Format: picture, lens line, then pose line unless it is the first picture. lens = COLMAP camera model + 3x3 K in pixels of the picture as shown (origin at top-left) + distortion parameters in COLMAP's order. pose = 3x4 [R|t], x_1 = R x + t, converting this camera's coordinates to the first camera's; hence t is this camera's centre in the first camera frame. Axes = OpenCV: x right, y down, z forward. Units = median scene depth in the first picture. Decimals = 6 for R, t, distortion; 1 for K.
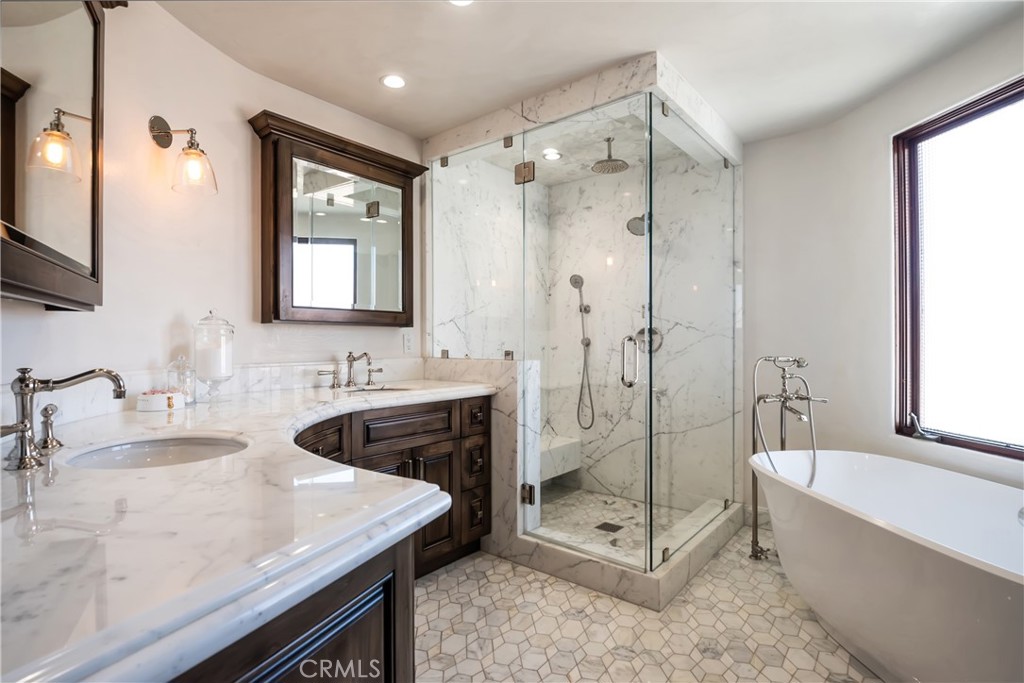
lens RADIAL K [[504.1, 0, 511.7], [0, 504.1, 345.1], [0, 0, 1]] dist [0.003810, -0.000456]
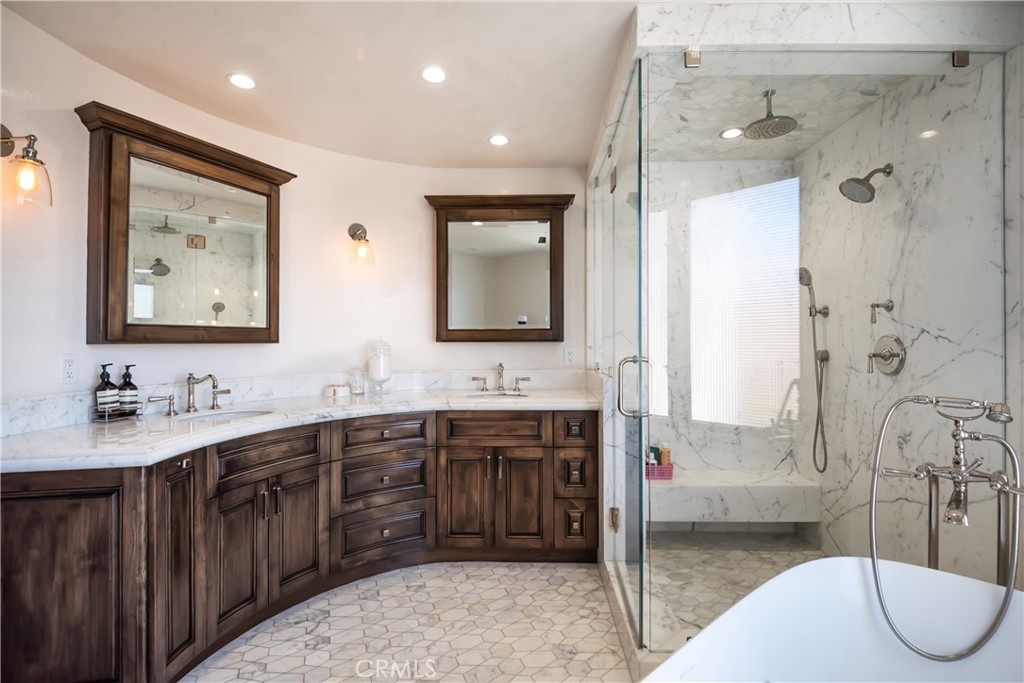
lens RADIAL K [[471.5, 0, 510.6], [0, 471.5, 343.4], [0, 0, 1]] dist [0.003204, -0.002684]
pose [[0.619196, -0.001487, -0.785235, 0.601884], [-0.001164, 0.999995, -0.002812, -0.031767], [0.785236, 0.002655, 0.619191, 0.296368]]
